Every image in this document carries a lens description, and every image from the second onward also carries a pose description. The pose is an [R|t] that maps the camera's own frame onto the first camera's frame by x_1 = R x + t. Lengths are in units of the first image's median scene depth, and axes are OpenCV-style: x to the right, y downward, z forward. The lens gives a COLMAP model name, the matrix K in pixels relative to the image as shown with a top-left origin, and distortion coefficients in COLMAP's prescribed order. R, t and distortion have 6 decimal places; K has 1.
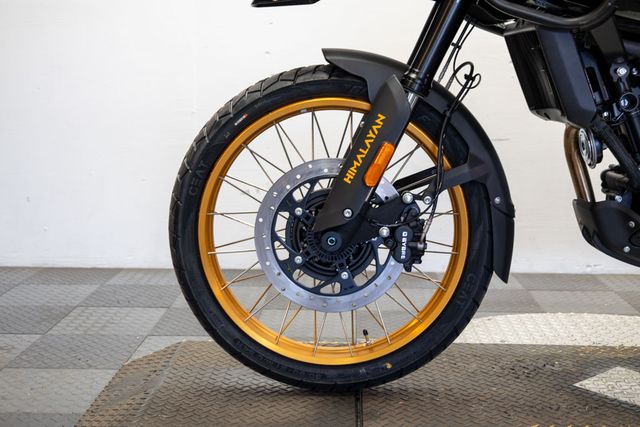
lens RADIAL K [[911.3, 0, 312.6], [0, 911.3, 211.3], [0, 0, 1]] dist [0.022526, -0.009331]
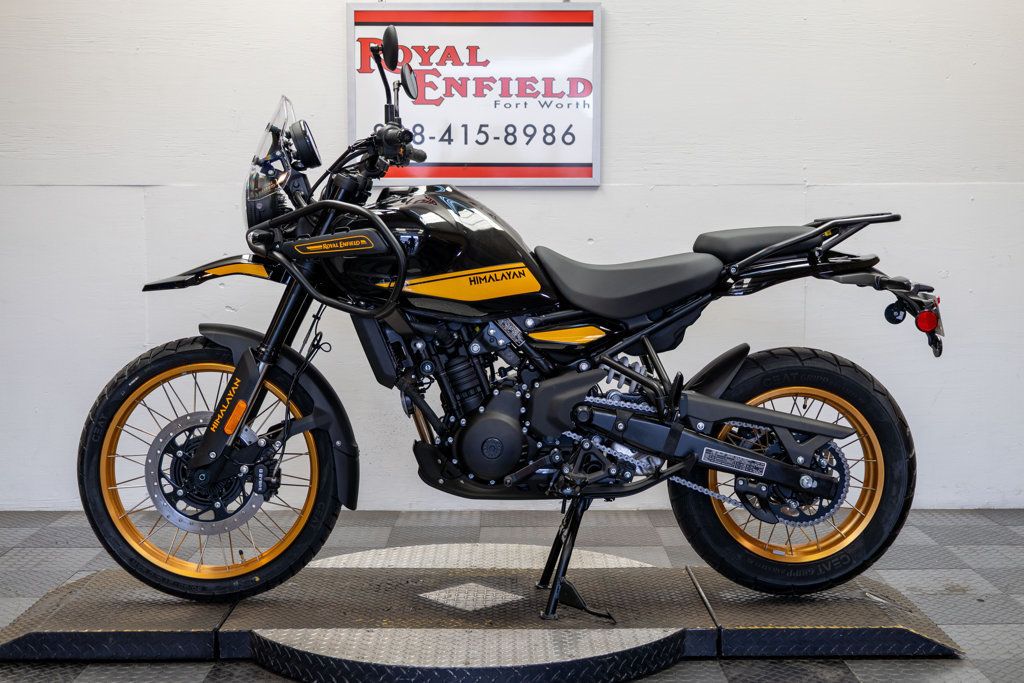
lens RADIAL K [[1458.1, 0, 500.2], [0, 1458.1, 338.0], [0, 0, 1]] dist [0.022526, -0.009331]
pose [[0.999299, -0.006821, 0.036813, 0.349438], [0.009346, 0.997582, -0.068862, -0.016159], [-0.036254, 0.069158, 0.996947, -1.021216]]
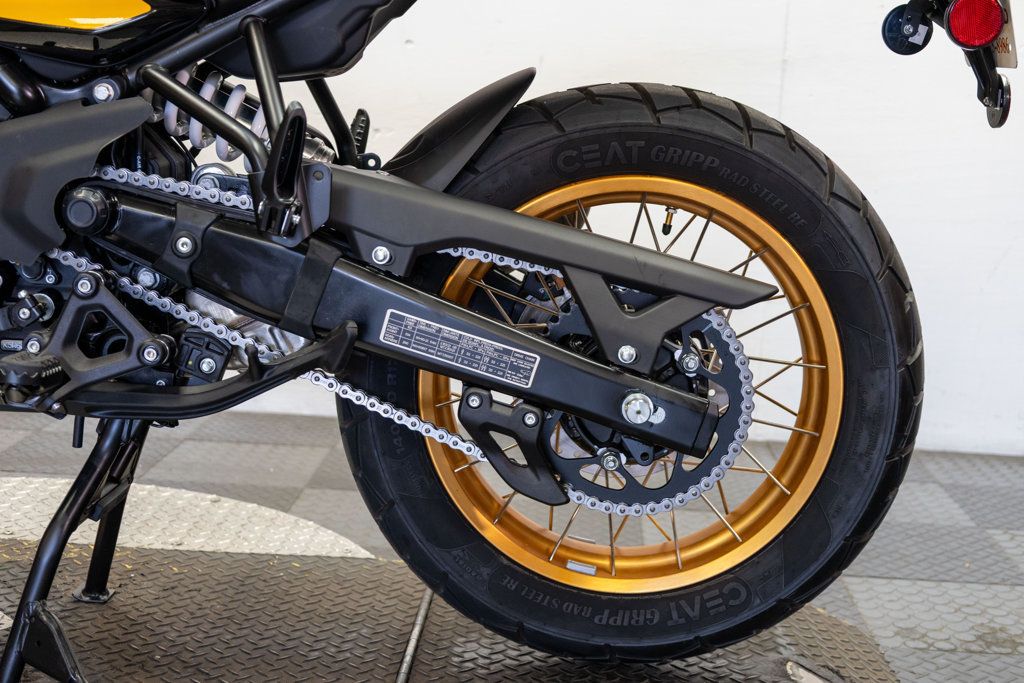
lens RADIAL K [[1458.1, 0, 500.2], [0, 1458.1, 338.0], [0, 0, 1]] dist [0.022526, -0.009331]
pose [[0.998831, 0.047790, -0.007302, 0.762930], [-0.047680, 0.998756, 0.014566, -0.000704], [0.007989, -0.014201, 0.999867, 0.150924]]
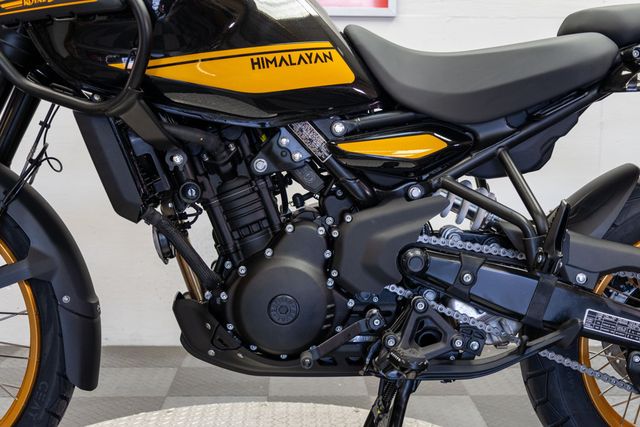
lens RADIAL K [[911.3, 0, 312.6], [0, 911.3, 211.3], [0, 0, 1]] dist [0.022526, -0.009331]
pose [[0.998064, -0.001480, 0.062176, 0.384108], [0.004387, 0.998902, -0.046641, -0.054772], [-0.062038, 0.046823, 0.996975, 0.090427]]
